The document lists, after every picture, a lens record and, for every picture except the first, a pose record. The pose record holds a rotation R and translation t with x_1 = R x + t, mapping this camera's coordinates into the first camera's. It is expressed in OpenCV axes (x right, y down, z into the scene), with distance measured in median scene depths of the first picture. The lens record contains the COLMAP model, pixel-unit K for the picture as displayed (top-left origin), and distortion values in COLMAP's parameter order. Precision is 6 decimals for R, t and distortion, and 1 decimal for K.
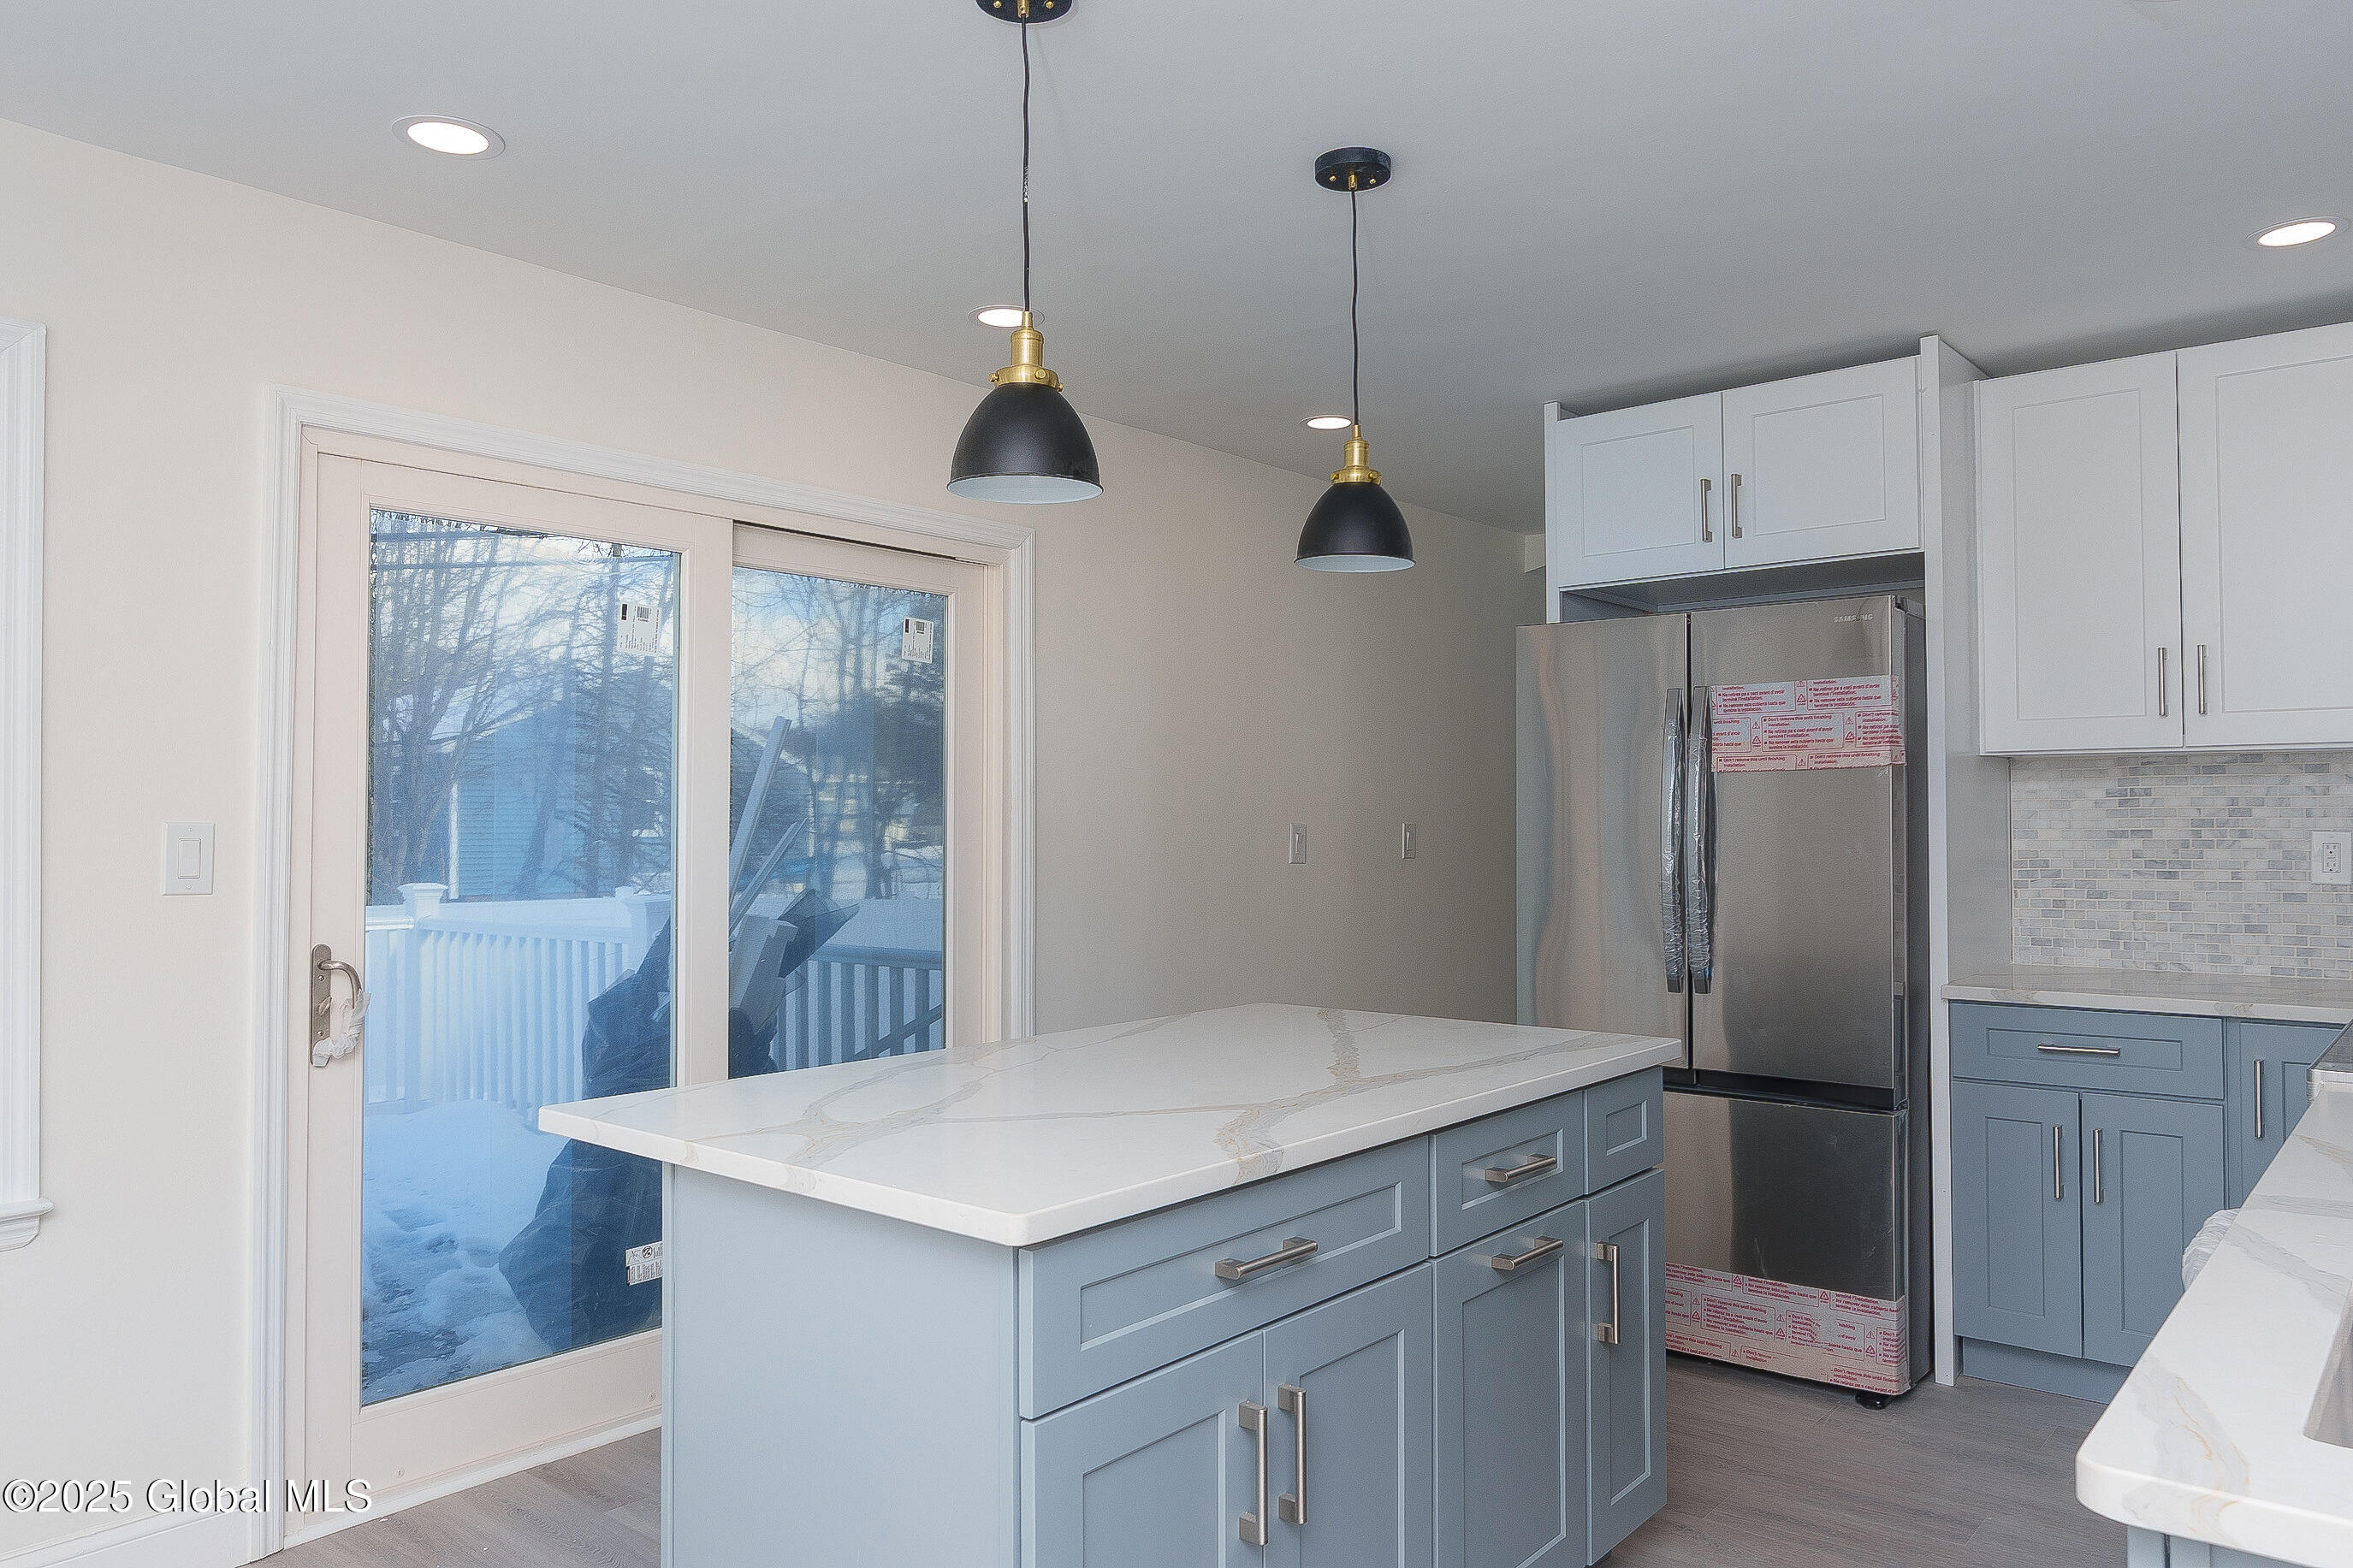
lens RADIAL K [[1632.7, 0, 1179.8], [0, 1632.7, 784.3], [0, 0, 1]] dist [-0.004816, -0.008555]
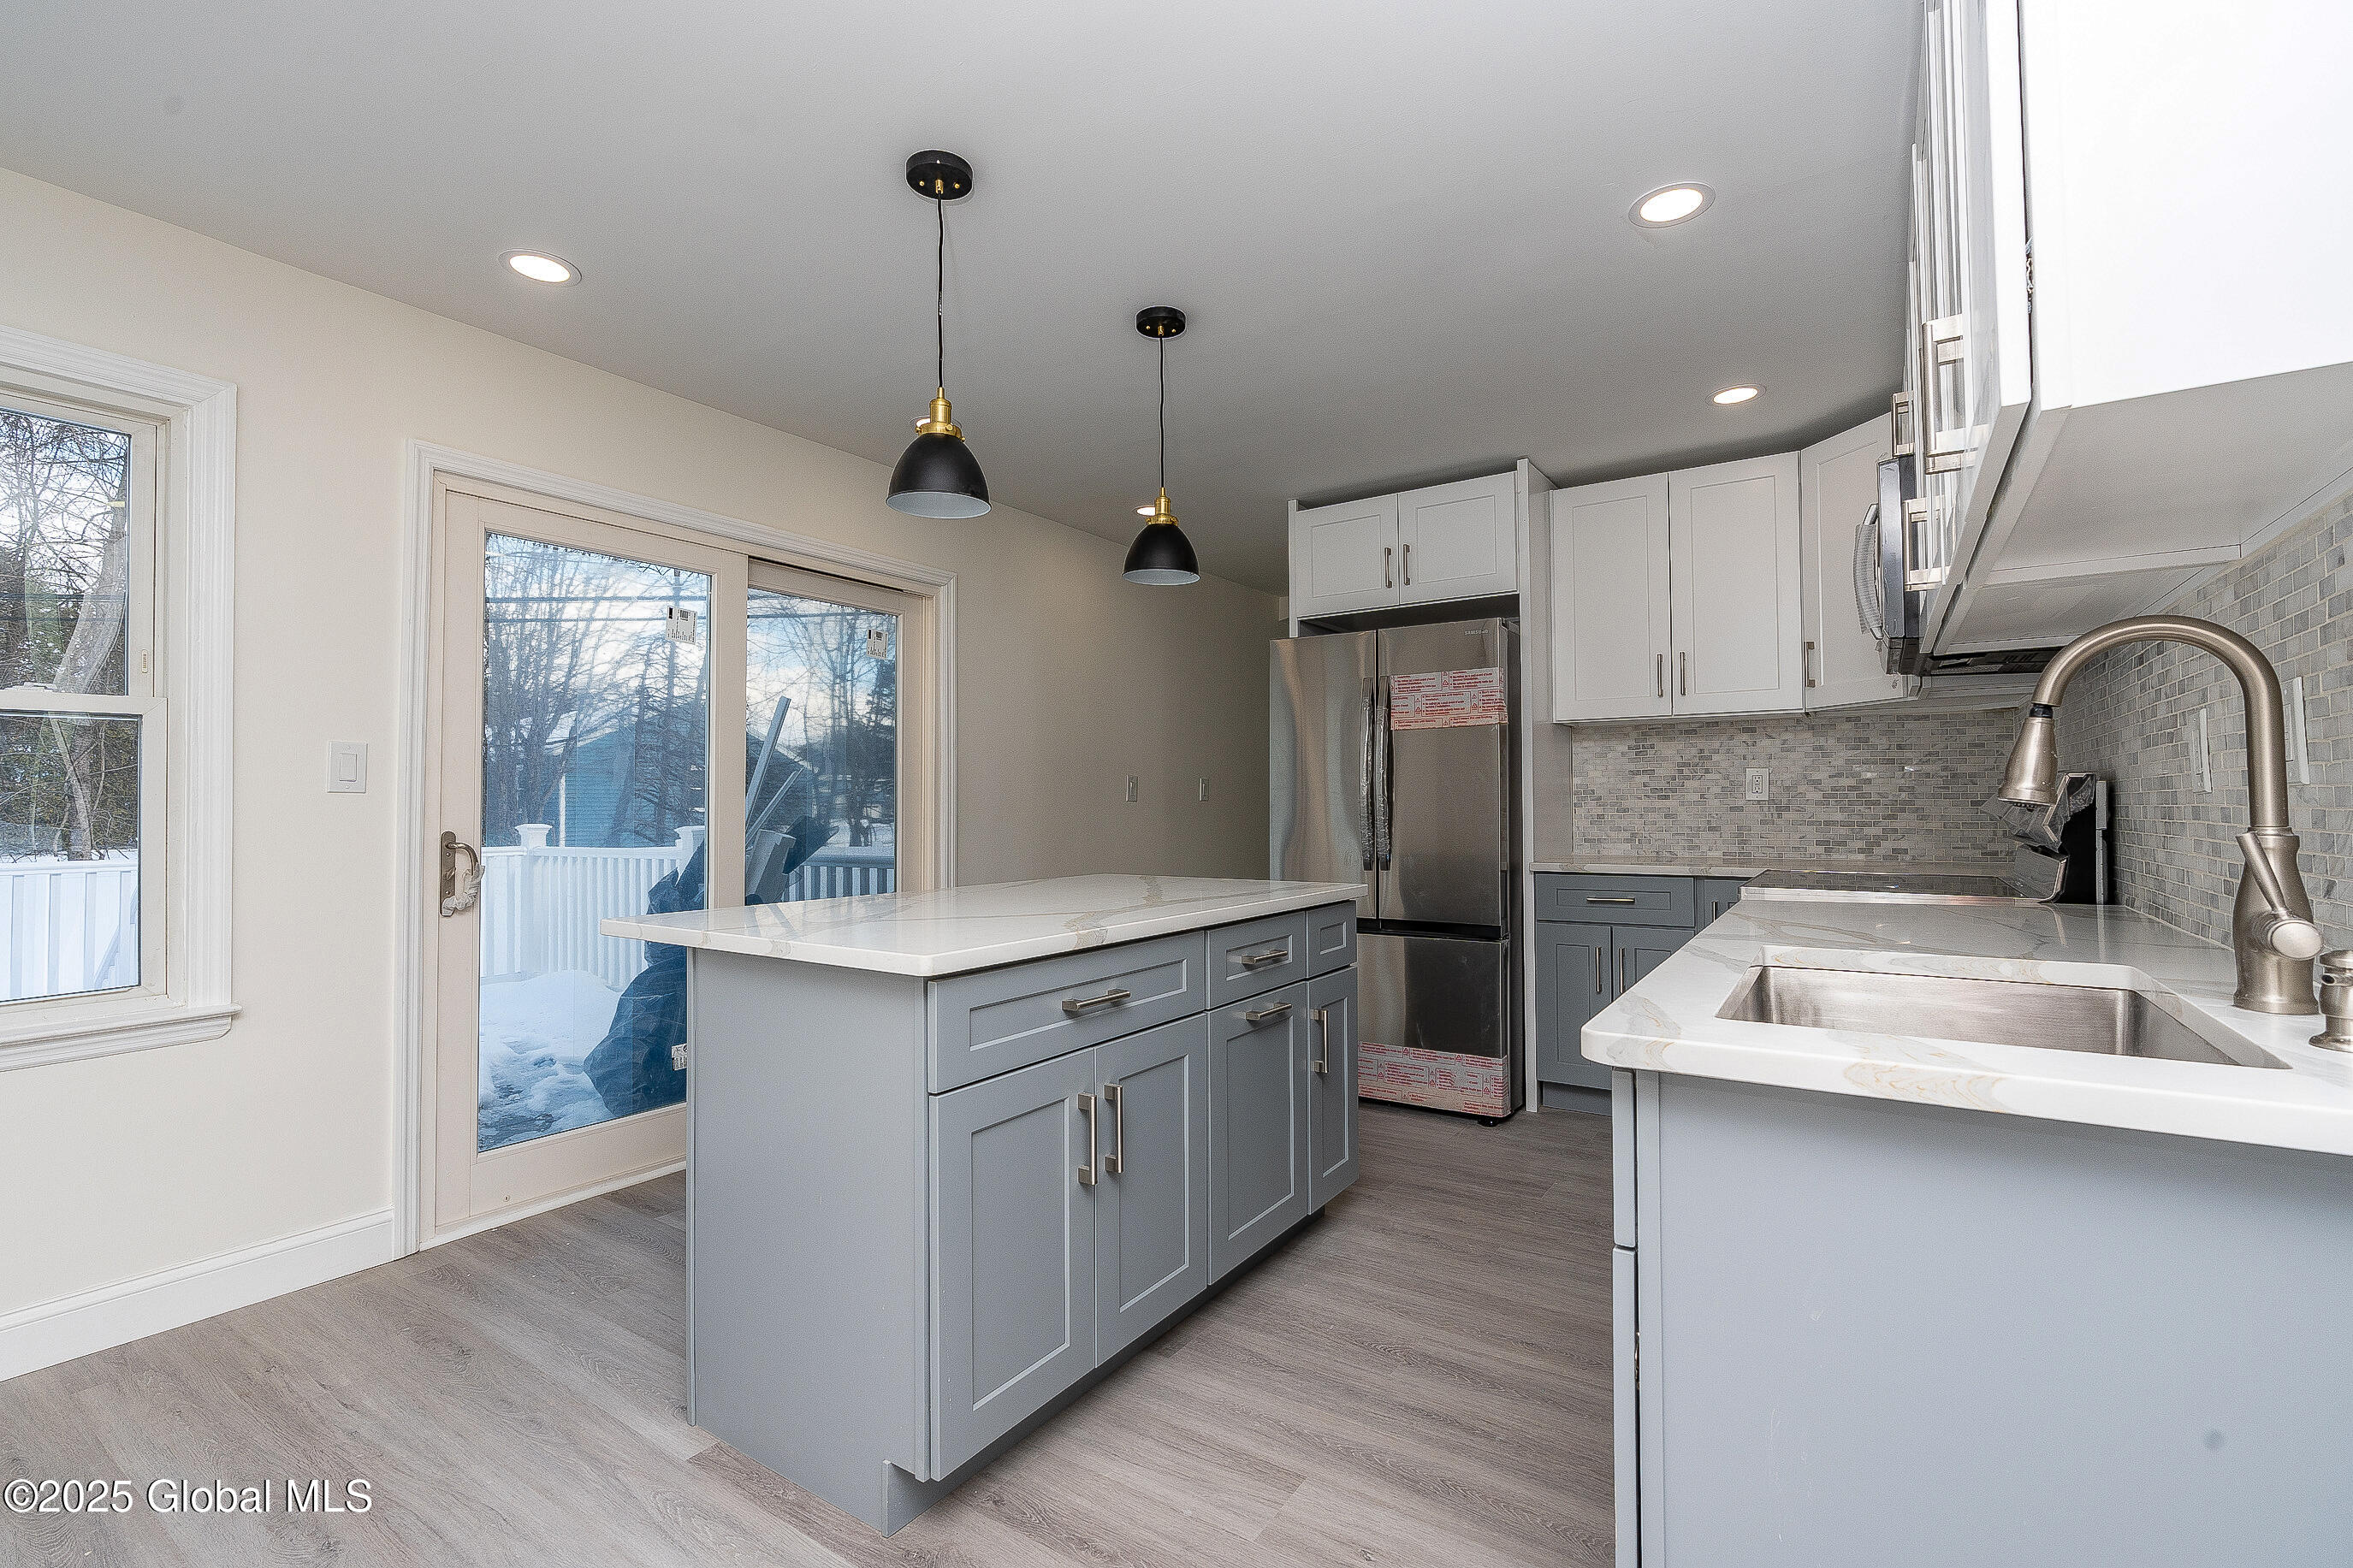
lens RADIAL K [[1060.6, 0, 1181.5], [0, 1060.6, 782.5], [0, 0, 1]] dist [-0.012795, 0.003746]
pose [[0.993893, 0.000645, 0.110342, 0.011455], [-0.000681, 1.000000, 0.000287, 0.044121], [-0.110342, -0.000360, 0.993894, 0.001400]]
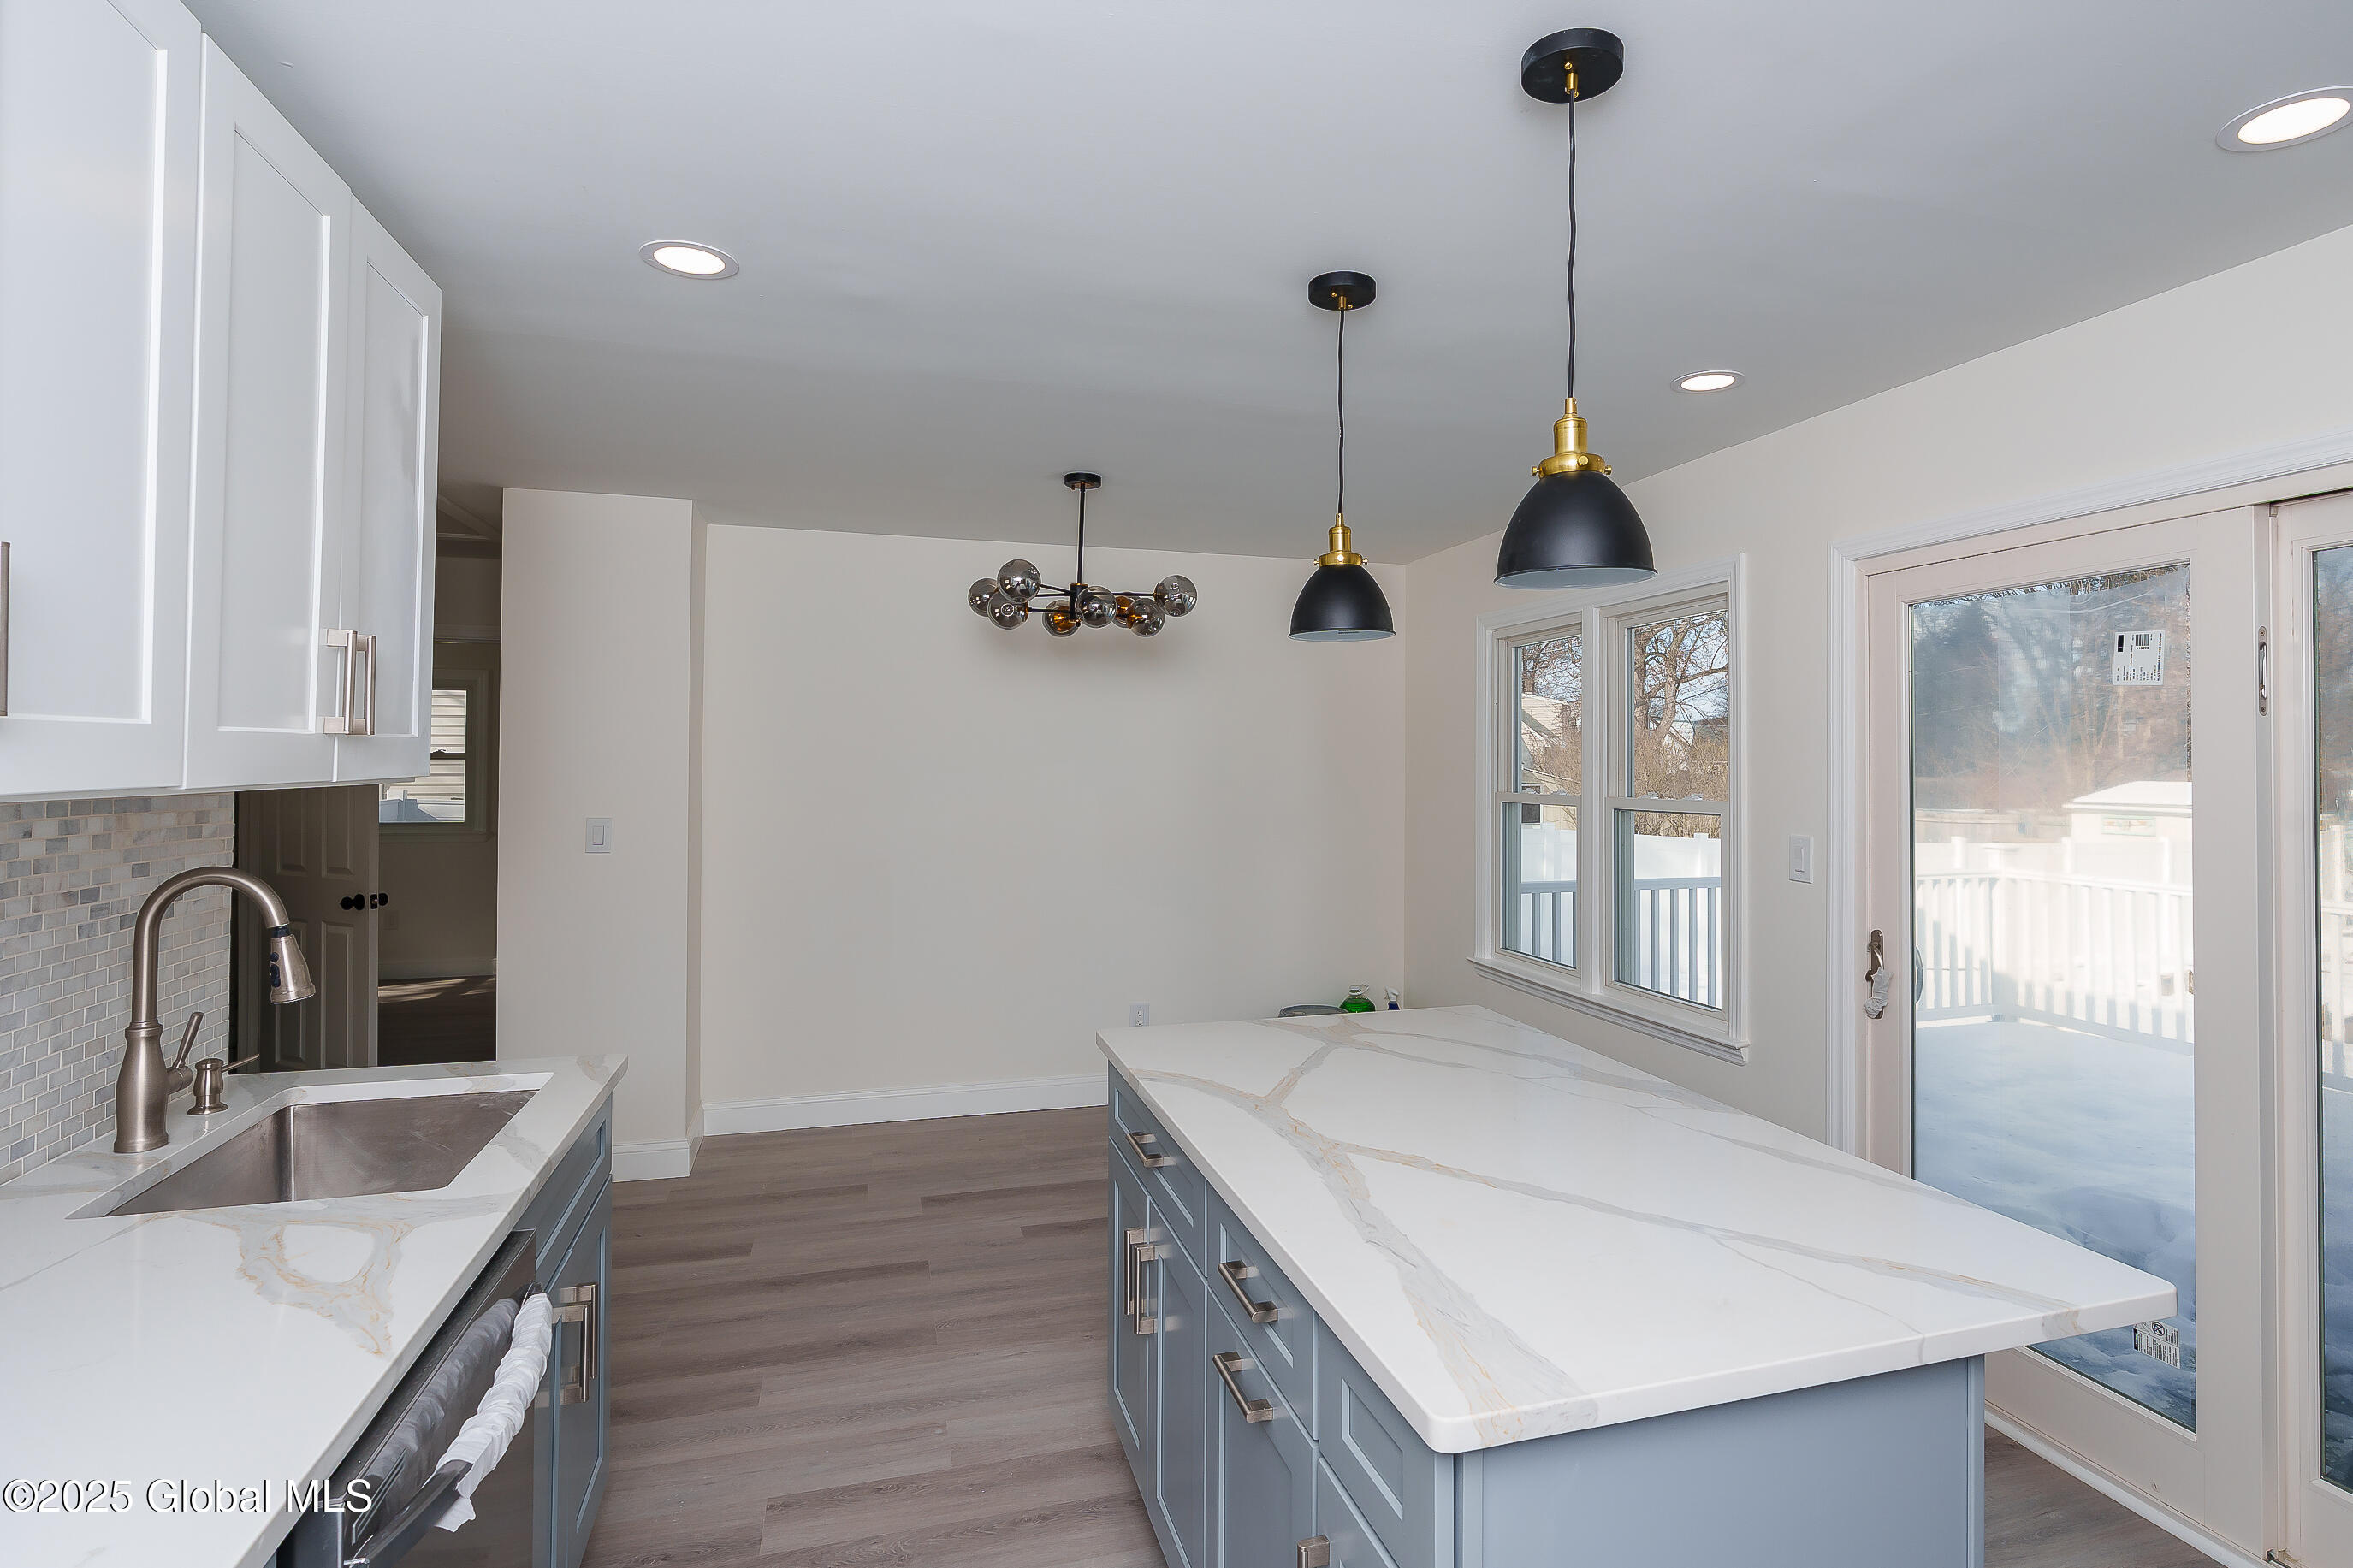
lens RADIAL K [[1177.3, 0, 1232.6], [0, 1177.3, 747.9], [0, 0, 1]] dist [-0.012137, 0.002796]
pose [[-0.539254, -0.014972, -0.842010, 0.719657], [0.016118, 0.999475, -0.028095, -0.065323], [0.841989, -0.028722, -0.538730, 1.273977]]
